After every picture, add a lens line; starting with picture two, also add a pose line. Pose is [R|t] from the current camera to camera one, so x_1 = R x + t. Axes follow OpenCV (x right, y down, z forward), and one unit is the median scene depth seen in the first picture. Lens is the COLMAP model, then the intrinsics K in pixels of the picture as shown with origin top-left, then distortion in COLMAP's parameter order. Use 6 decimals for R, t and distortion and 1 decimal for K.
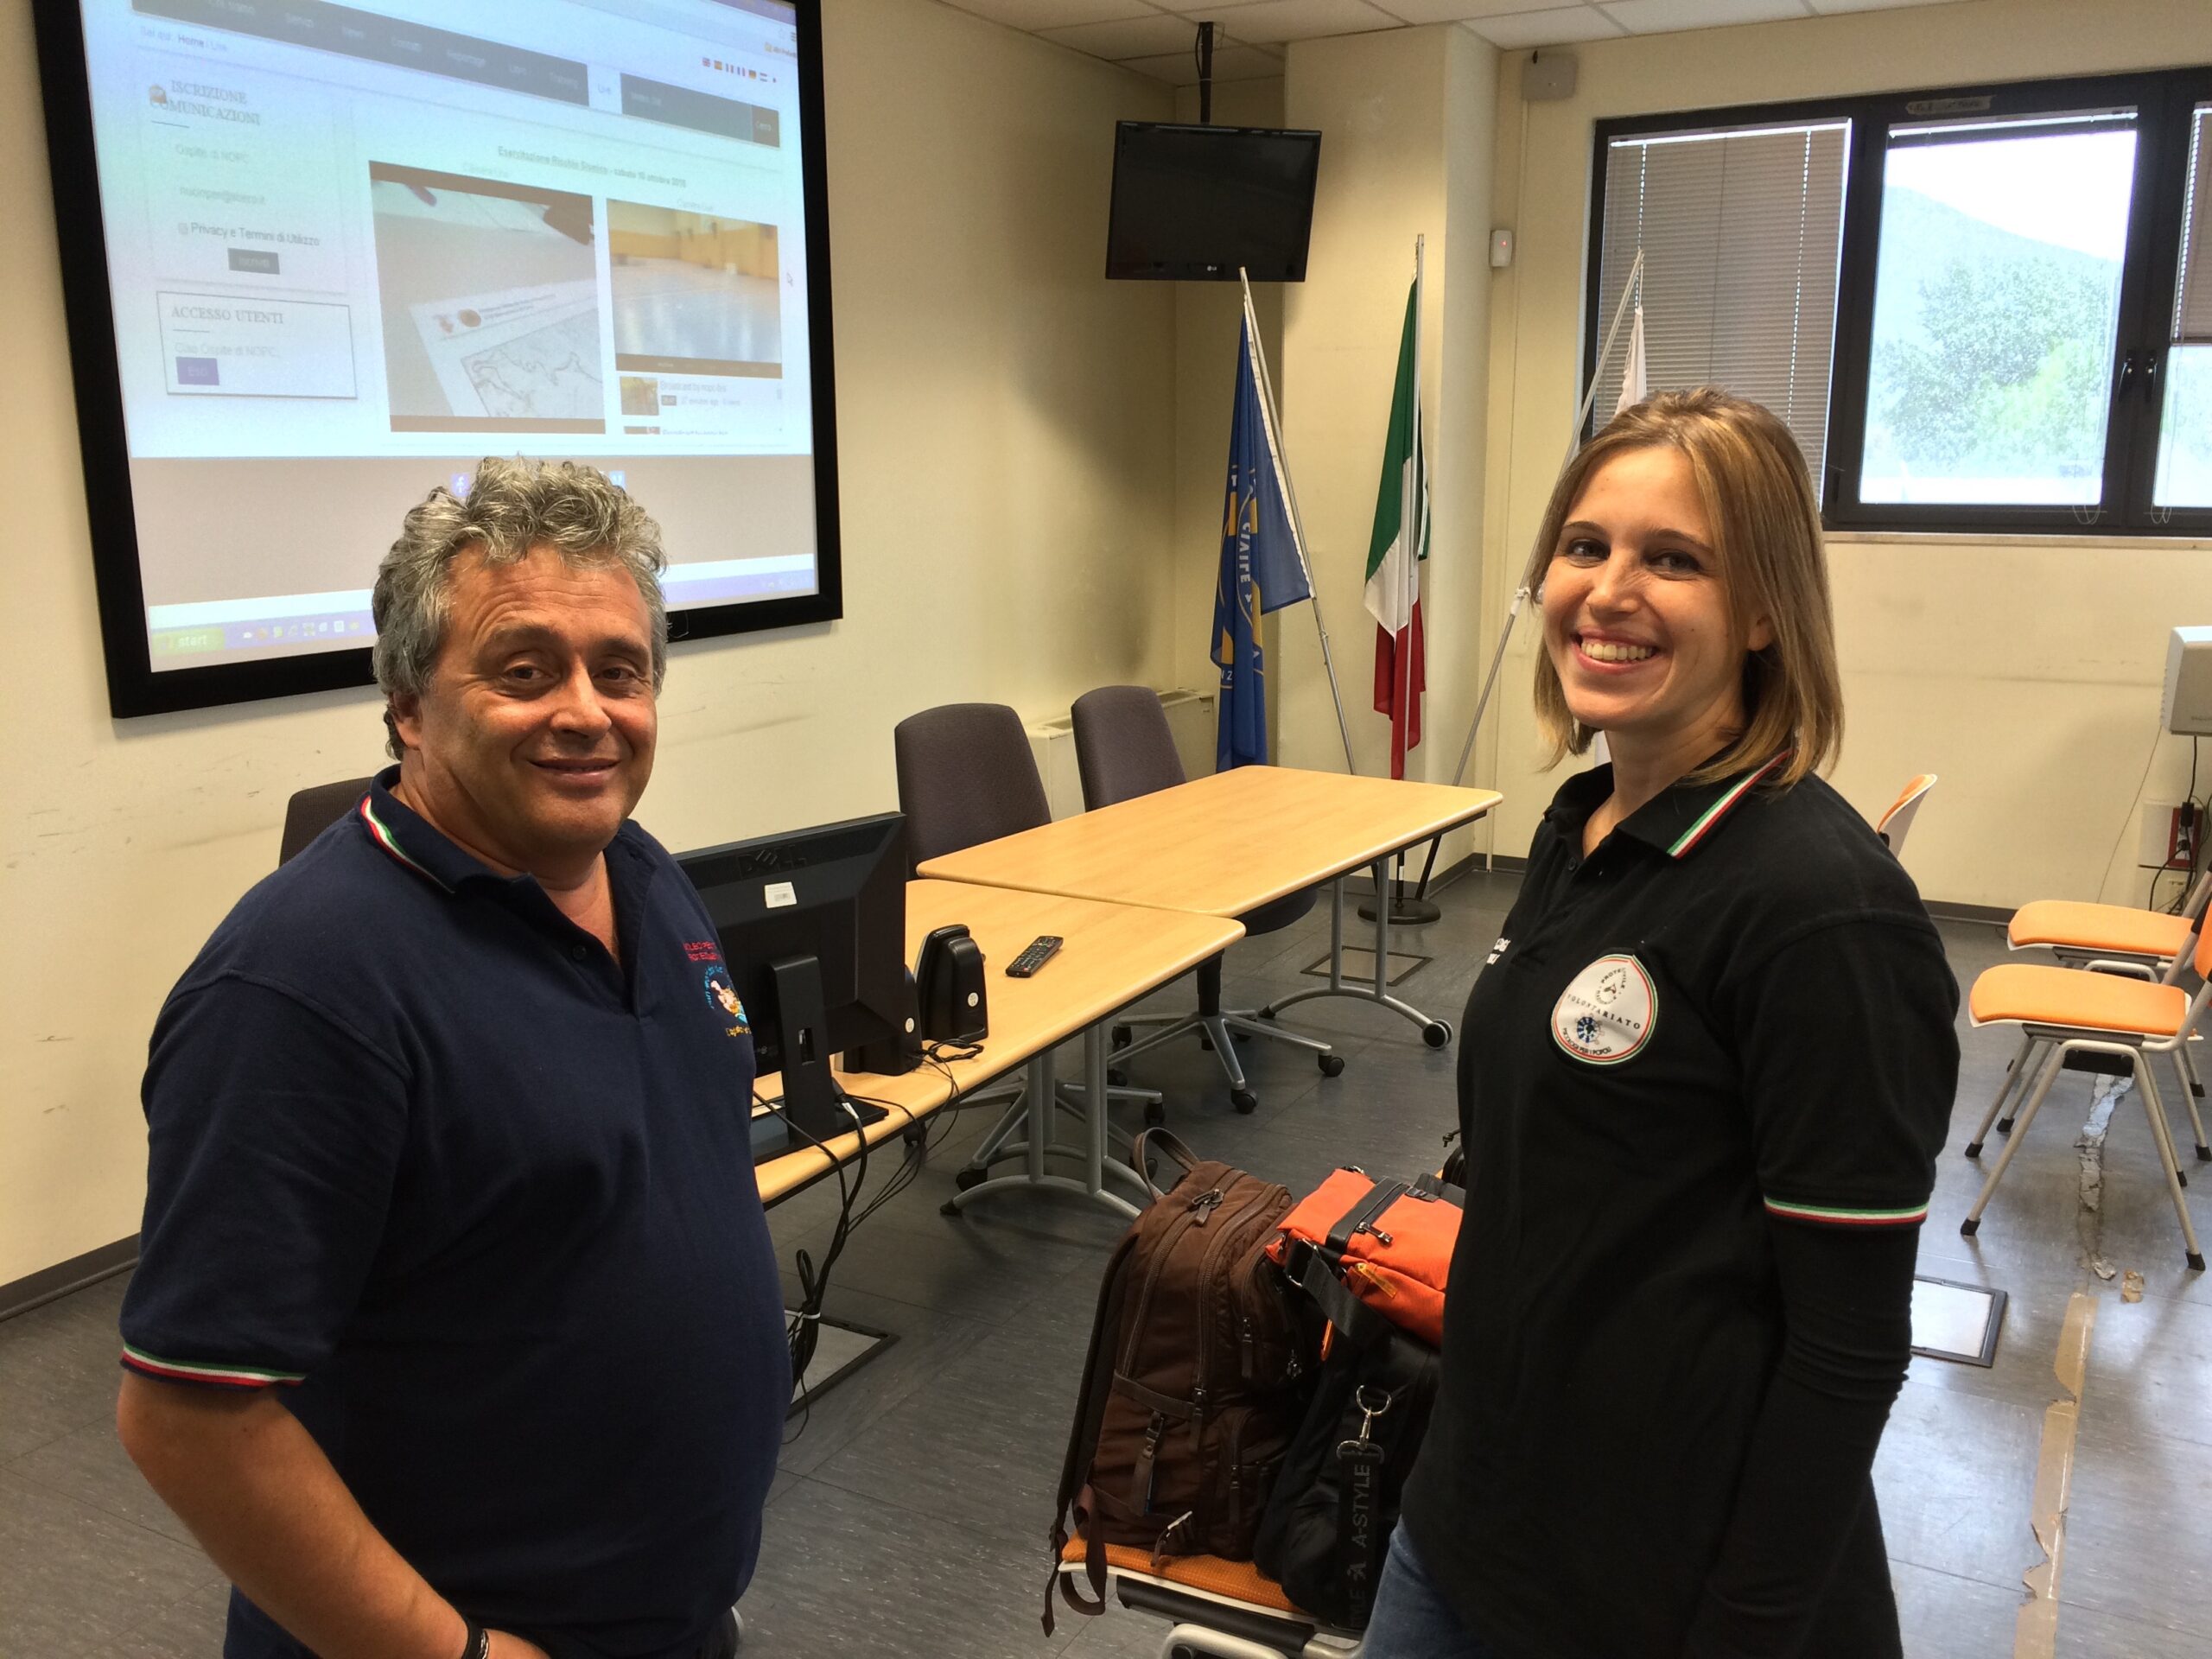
lens RADIAL K [[1893.5, 0, 1106.0], [0, 1893.5, 829.5], [0, 0, 1]] dist [0.068652, -0.091215]
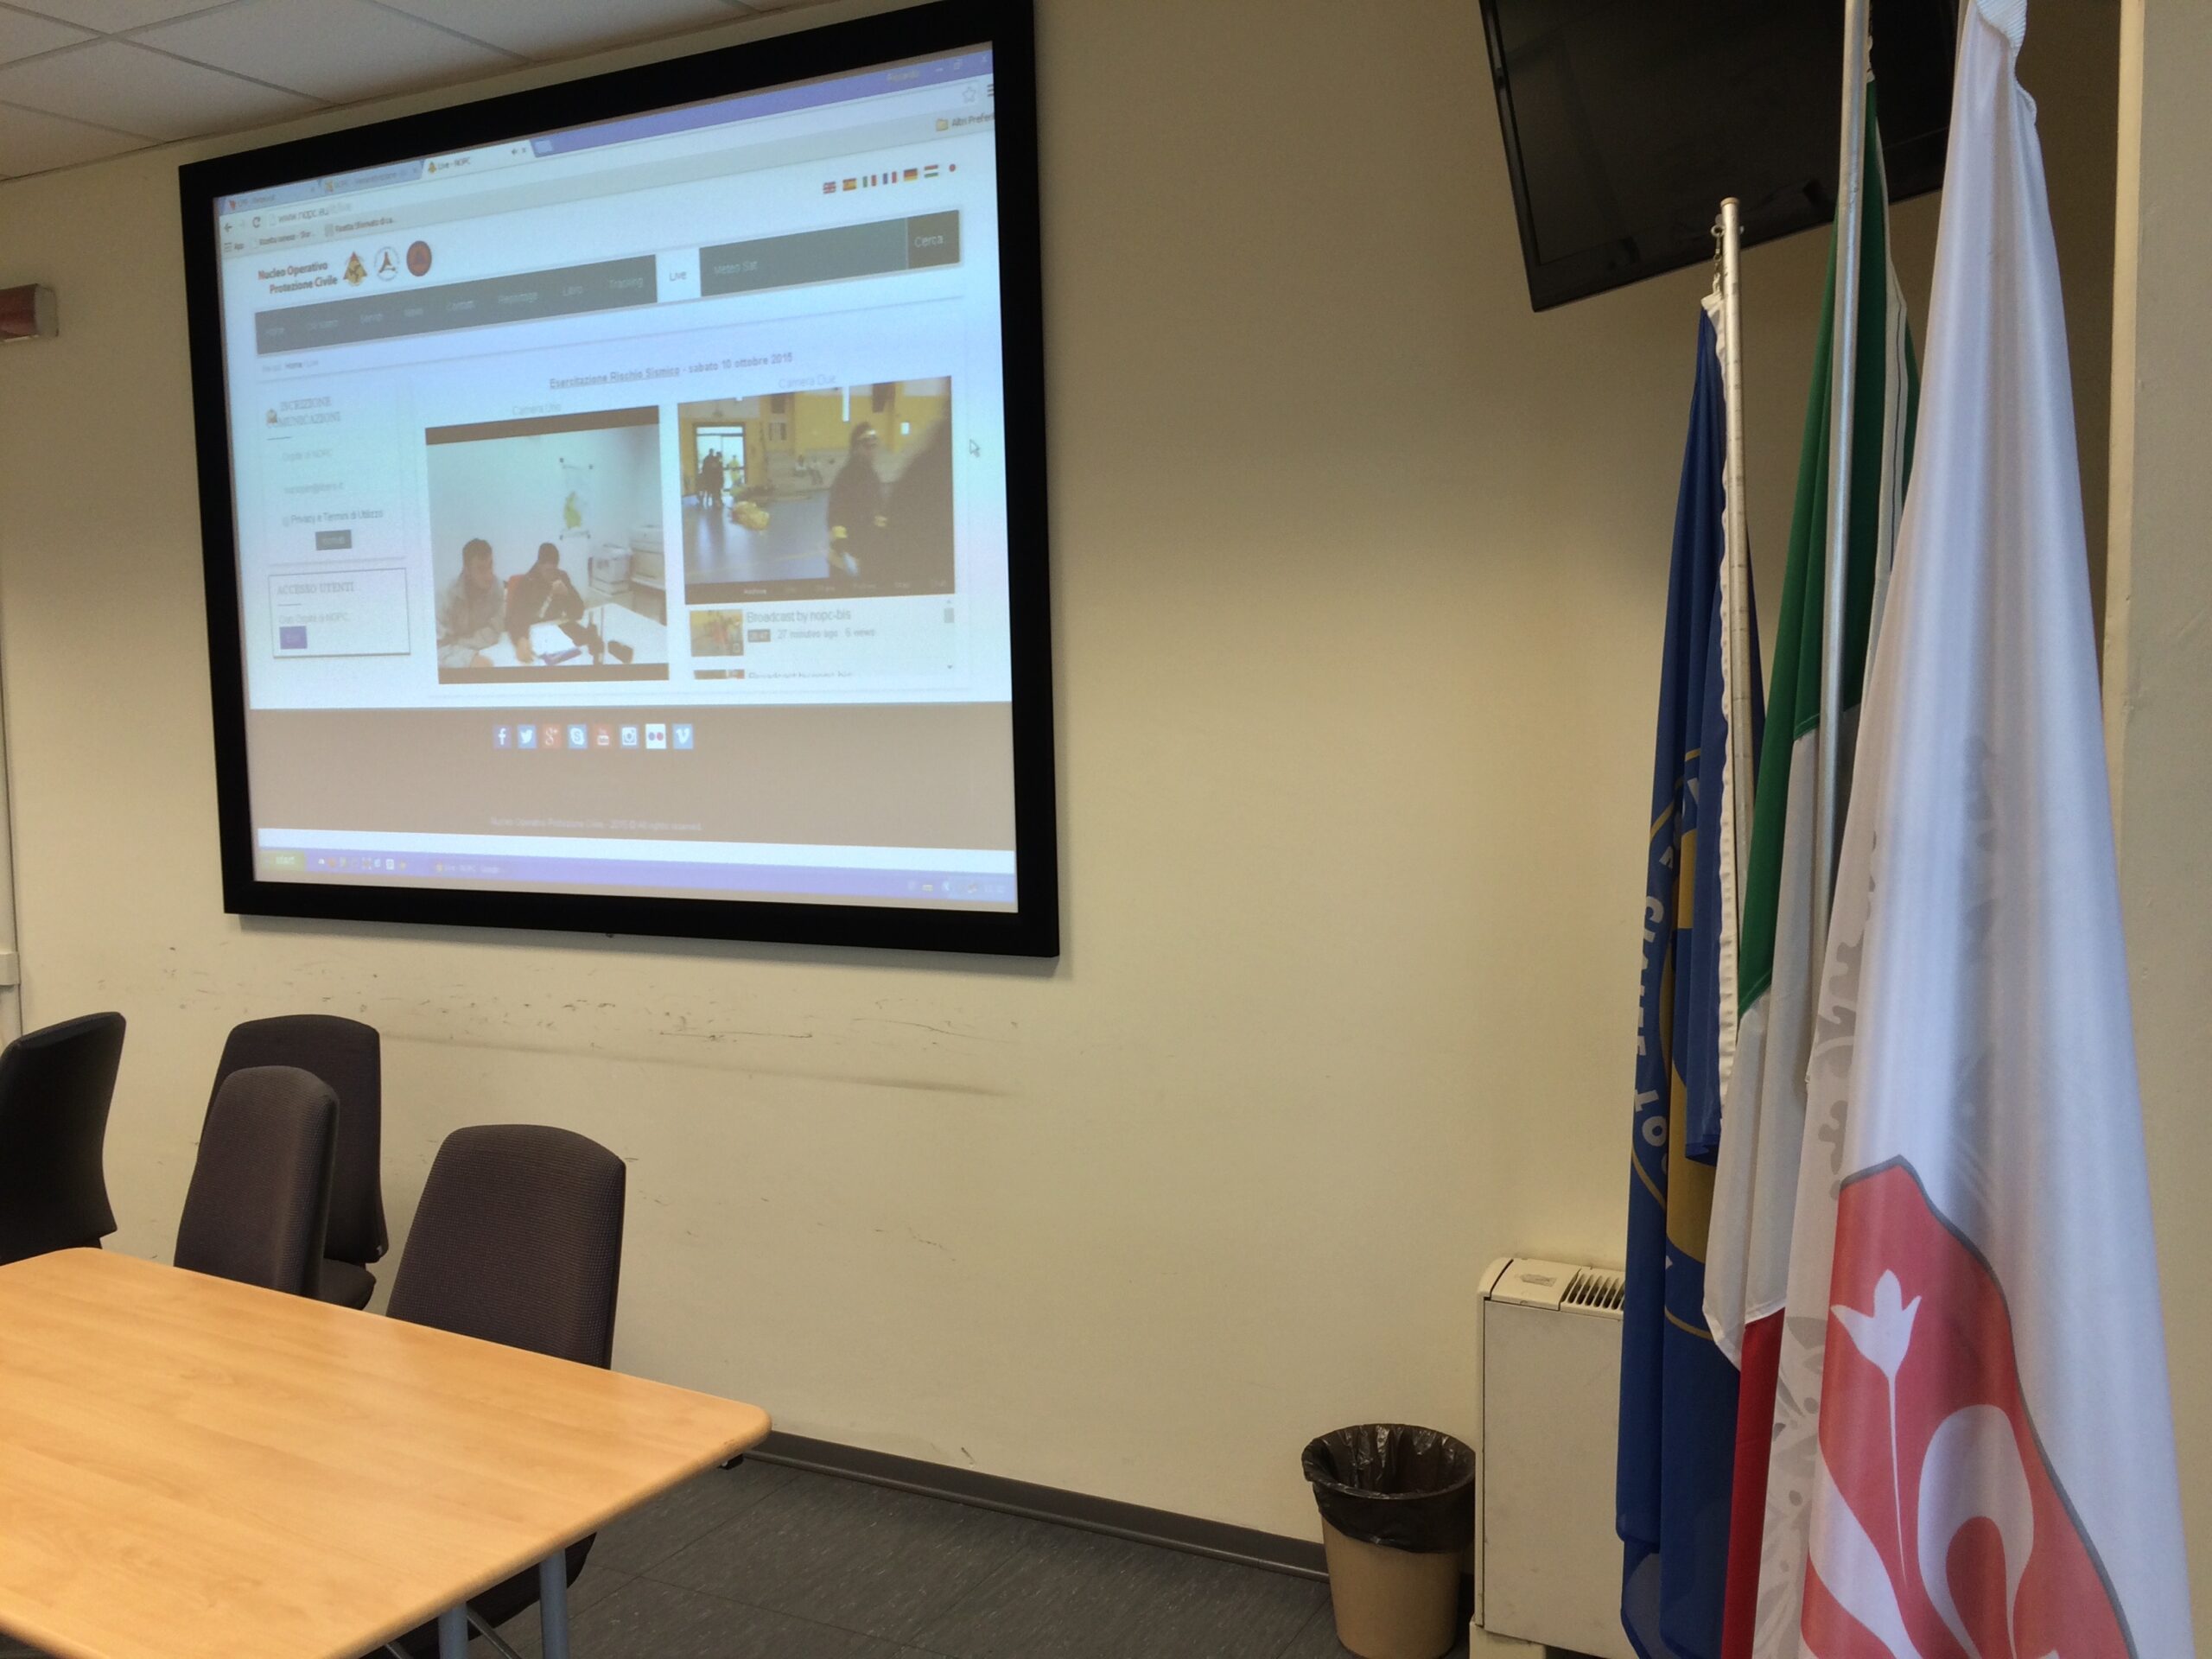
lens RADIAL K [[1859.4, 0, 1106.9], [0, 1859.4, 760.7], [0, 0, 1]] dist [0.053566, -0.004777]
pose [[0.023736, 0.073458, -0.997016, 0.581679], [-0.168412, 0.983338, 0.068441, -0.272451], [0.985431, 0.166285, 0.035712, 1.216518]]
